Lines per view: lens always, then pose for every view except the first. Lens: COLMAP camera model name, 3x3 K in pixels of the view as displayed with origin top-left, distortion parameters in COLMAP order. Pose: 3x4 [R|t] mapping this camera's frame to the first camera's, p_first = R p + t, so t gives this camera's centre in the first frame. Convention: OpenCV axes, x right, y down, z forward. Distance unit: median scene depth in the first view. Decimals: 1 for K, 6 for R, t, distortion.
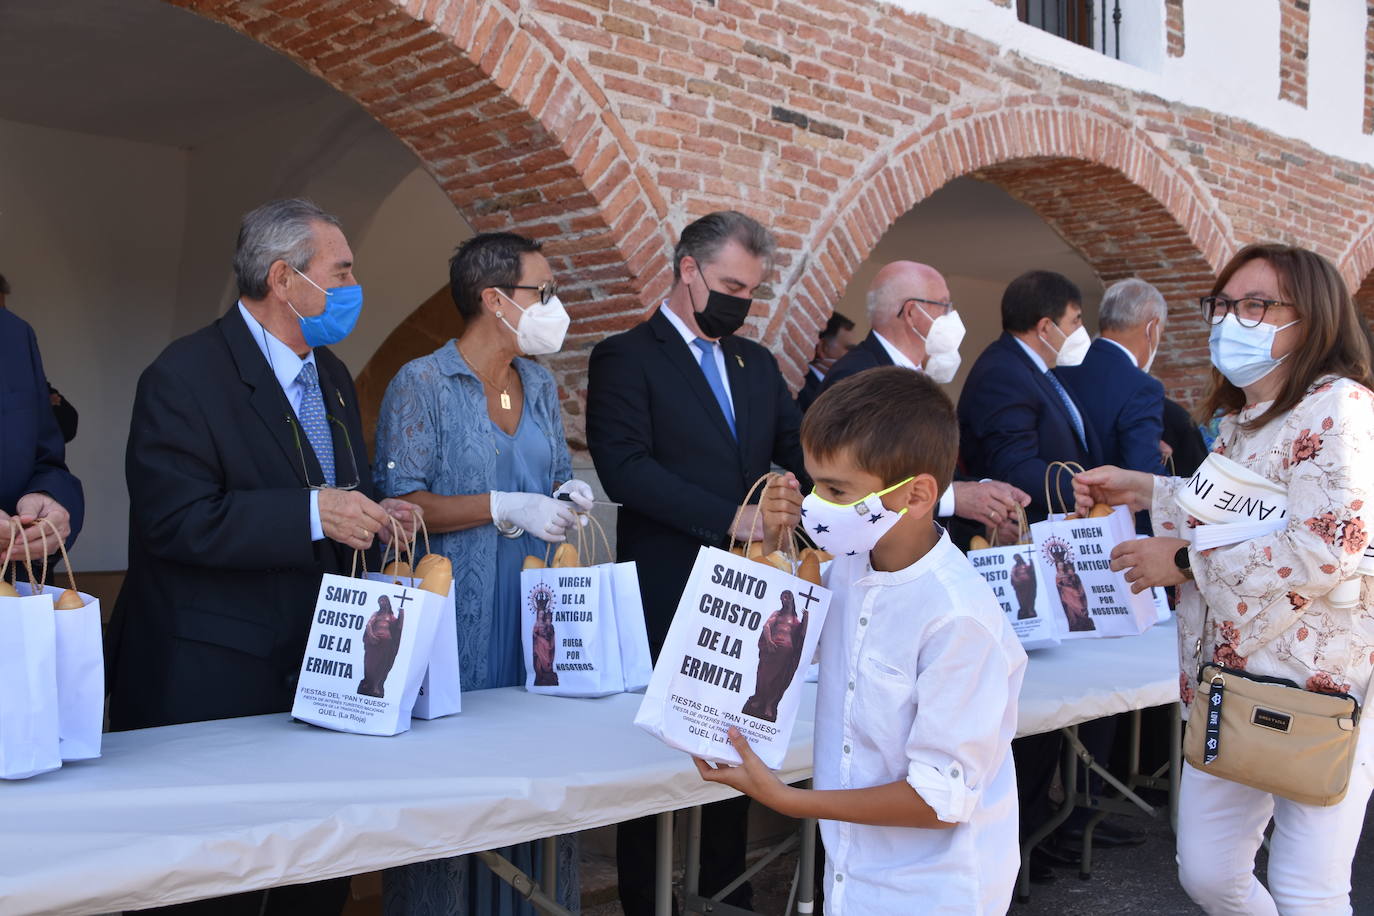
lens RADIAL K [[1577.9, 0, 687.0], [0, 1577.9, 458.0], [0, 0, 1]] dist [-0.074526, 0.287490]
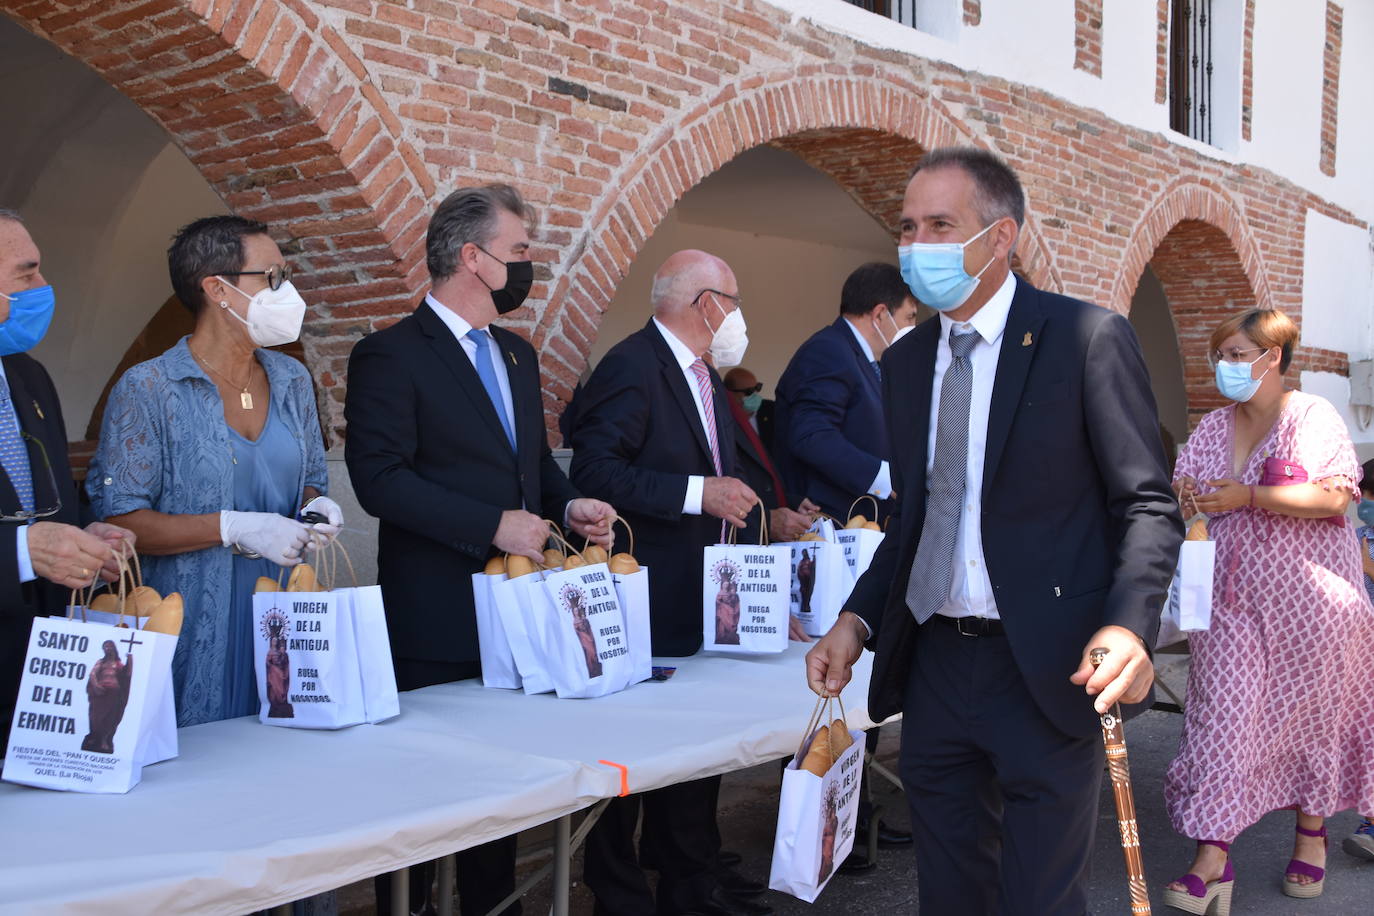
lens RADIAL K [[1577.9, 0, 687.0], [0, 1577.9, 458.0], [0, 0, 1]] dist [-0.074526, 0.287490]
pose [[0.994222, -0.009171, 0.106955, 0.029642], [0.005335, 0.999334, 0.036099, -0.023981], [-0.107215, -0.035320, 0.993608, 0.031908]]
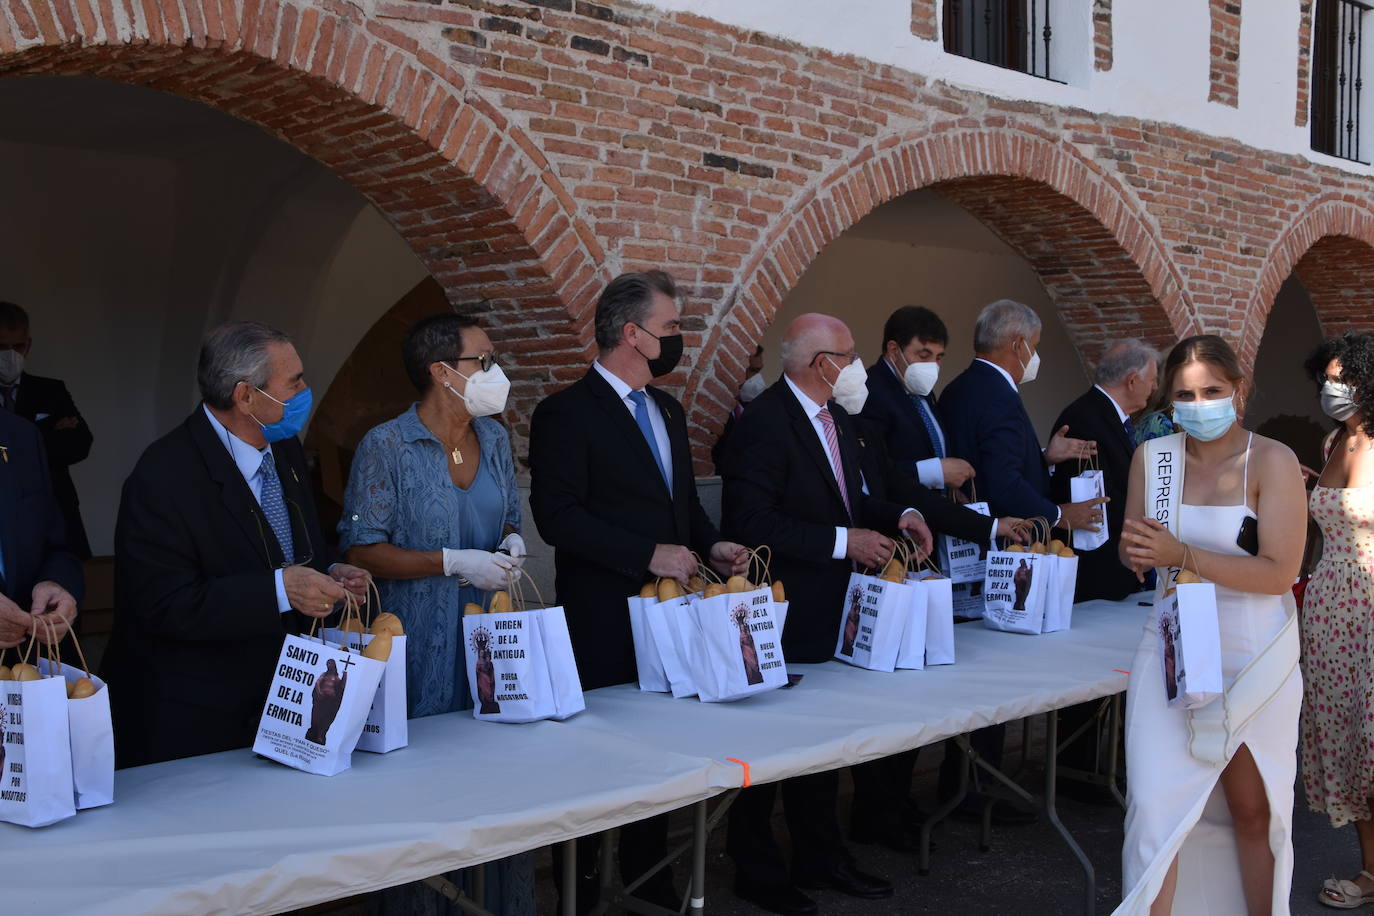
lens RADIAL K [[1577.9, 0, 687.0], [0, 1577.9, 458.0], [0, 0, 1]] dist [-0.074526, 0.287490]
pose [[0.999982, -0.002646, -0.005440, 0.042603], [0.002933, 0.998569, 0.053401, -0.063046], [0.005291, -0.053416, 0.998558, -0.091523]]
